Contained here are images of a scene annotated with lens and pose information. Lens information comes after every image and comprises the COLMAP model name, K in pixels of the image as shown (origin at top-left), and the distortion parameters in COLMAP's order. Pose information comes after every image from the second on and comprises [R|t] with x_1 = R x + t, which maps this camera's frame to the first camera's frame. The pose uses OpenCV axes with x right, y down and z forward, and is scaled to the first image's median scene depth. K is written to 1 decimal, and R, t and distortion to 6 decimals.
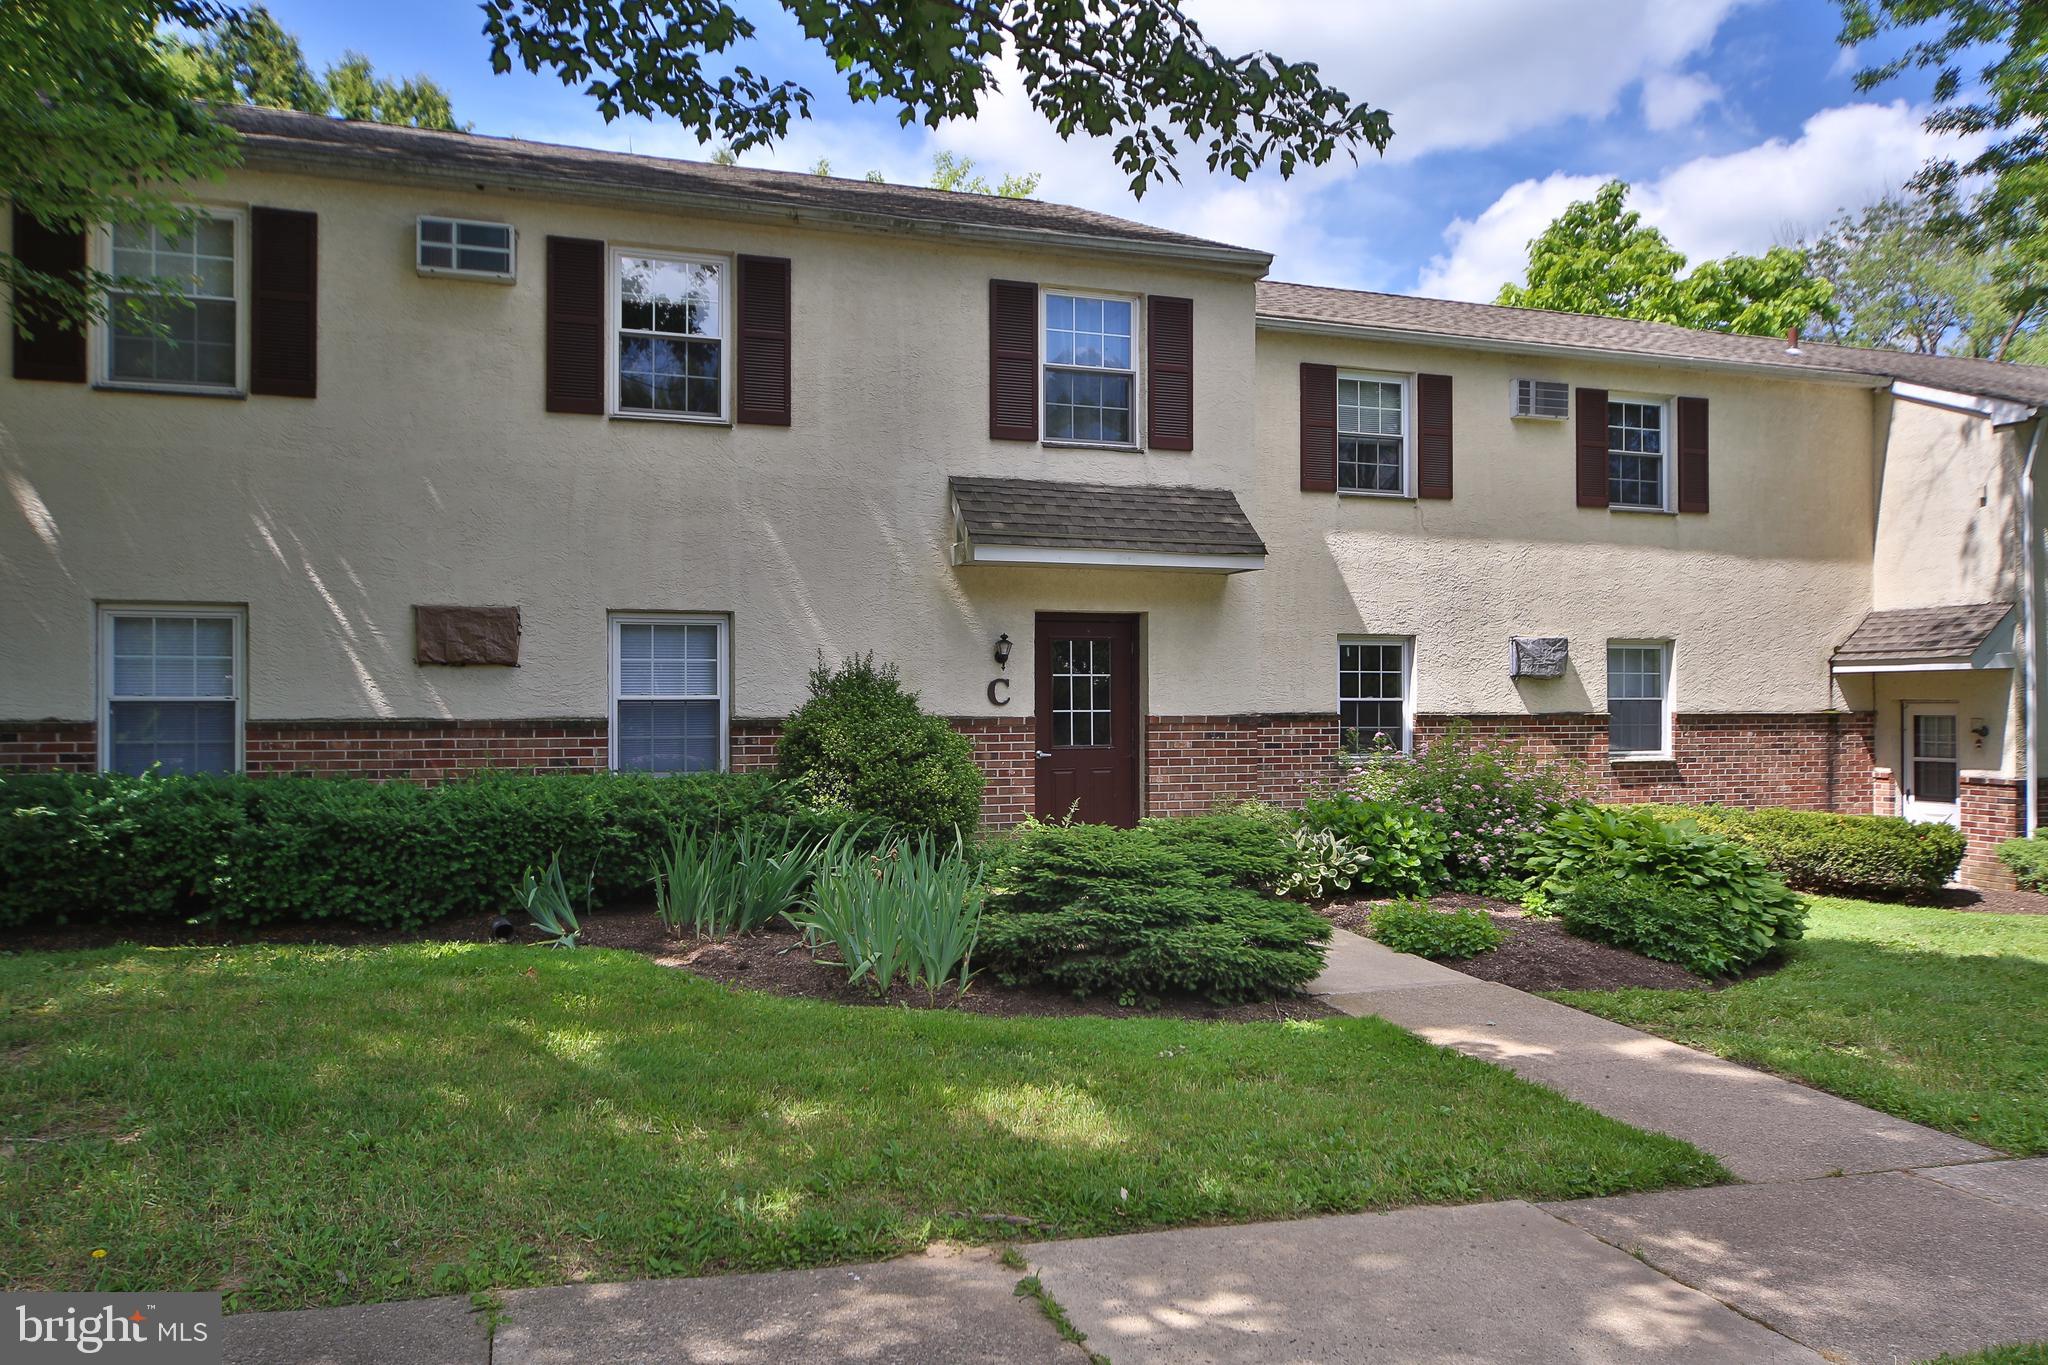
lens RADIAL K [[1467.2, 0, 1019.9], [0, 1467.2, 686.9], [0, 0, 1]] dist [0.002513, 0.000843]
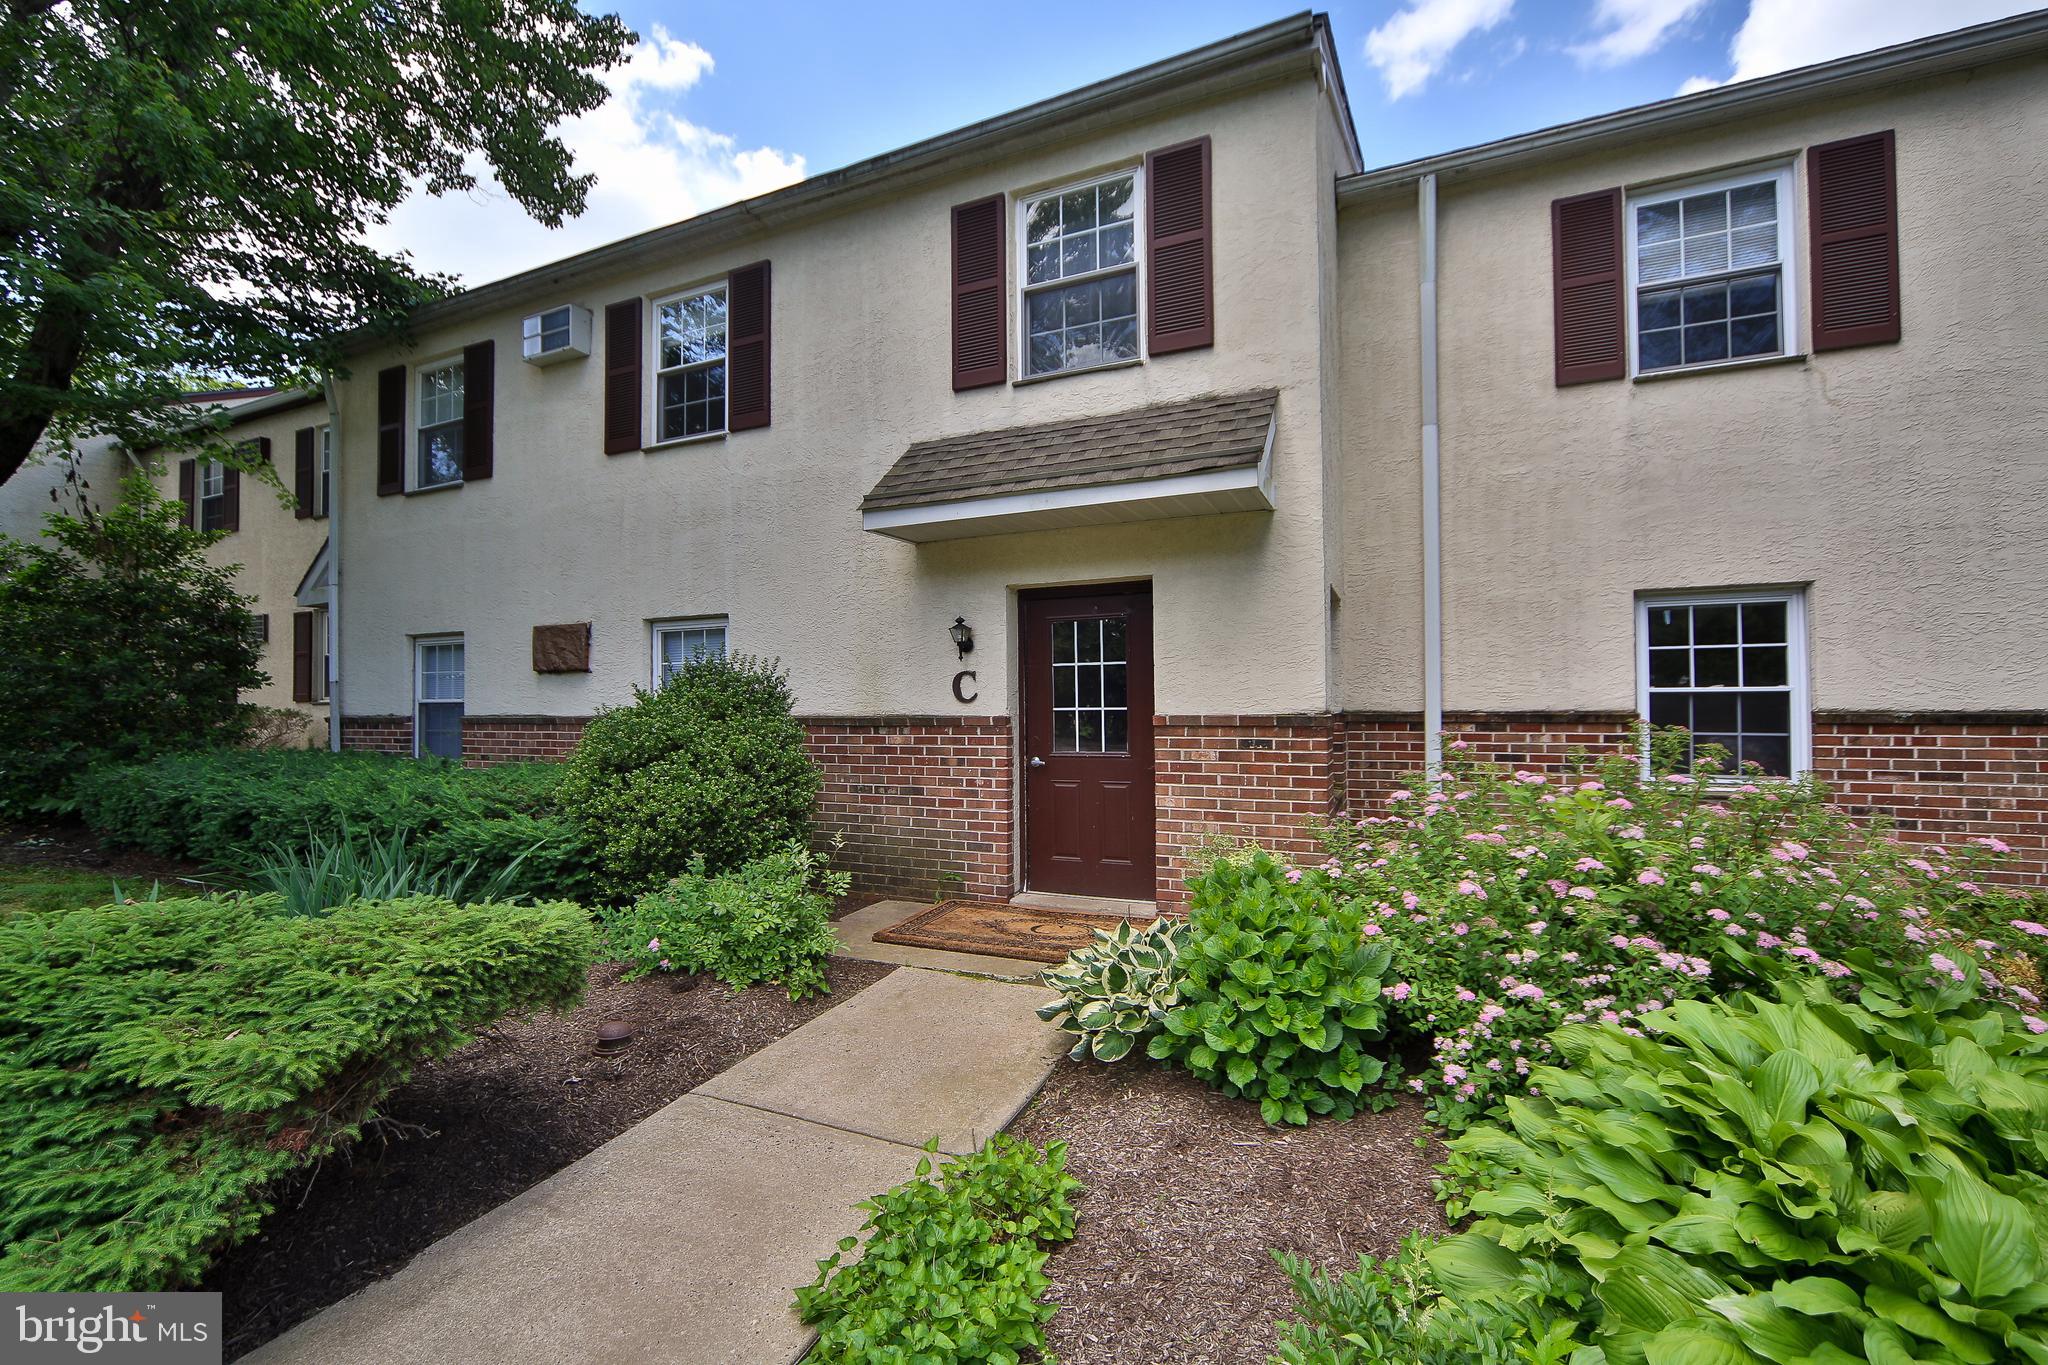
lens RADIAL K [[850.4, 0, 1037.9], [0, 850.4, 687.7], [0, 0, 1]] dist [-0.002999, 0.000430]
pose [[0.722900, -0.018334, -0.690709, 0.340698], [0.012889, 0.999832, -0.013049, 0.010610], [0.690832, 0.000530, 0.723015, 0.646601]]
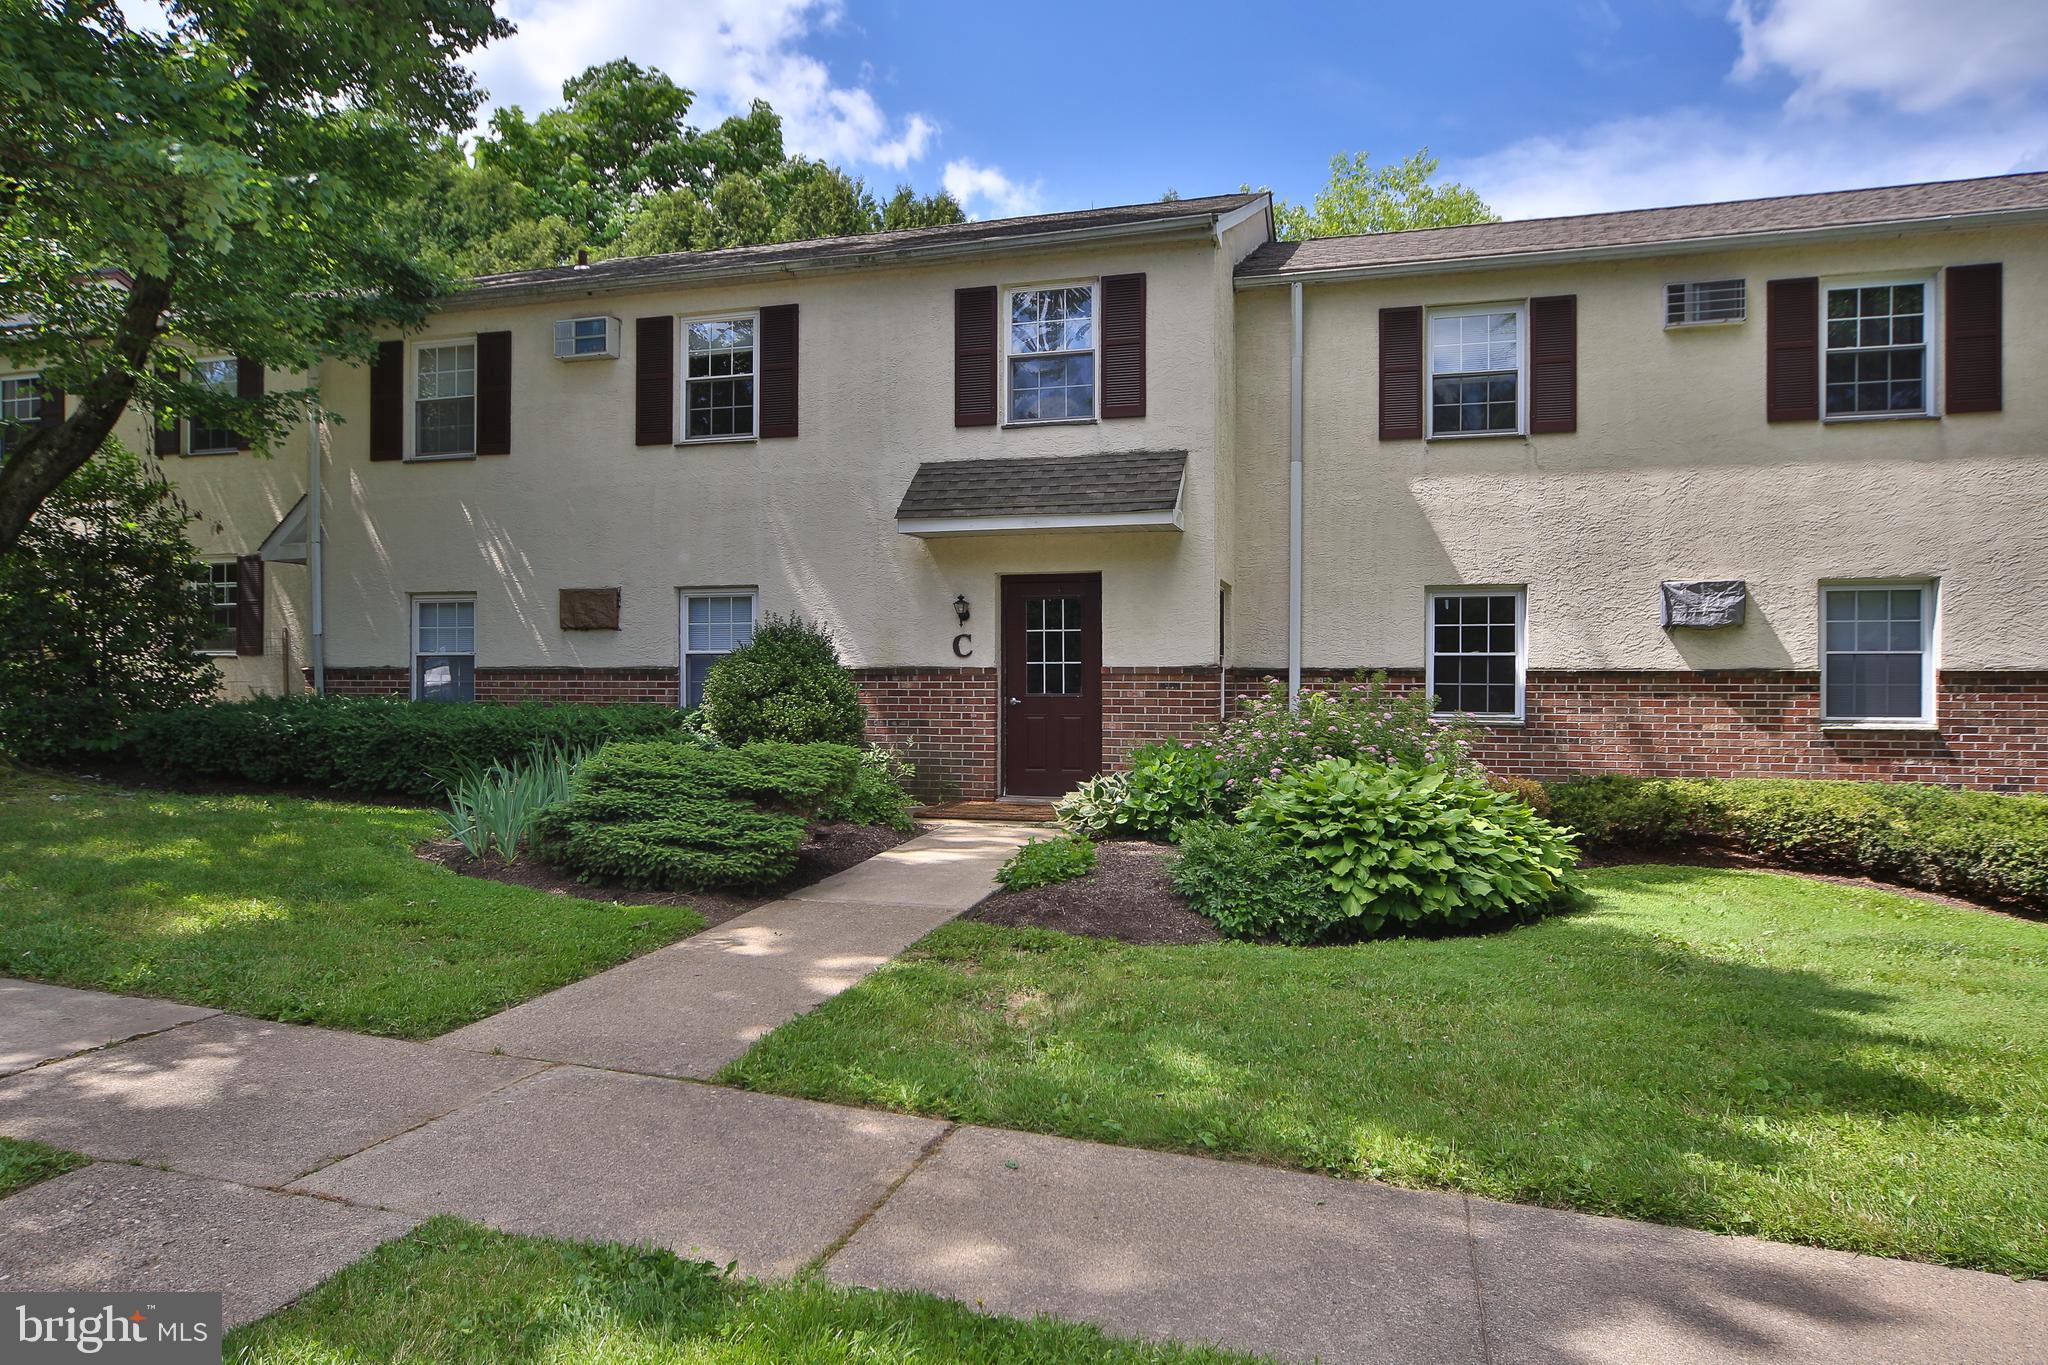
lens RADIAL K [[1294.0, 0, 1019.9], [0, 1294.0, 676.7], [0, 0, 1]] dist [-0.005609, 0.001687]
pose [[0.808338, 0.000580, -0.588719, 0.596838], [0.002386, 0.999988, 0.004262, 0.022705], [0.588714, -0.004850, 0.808327, 0.194351]]
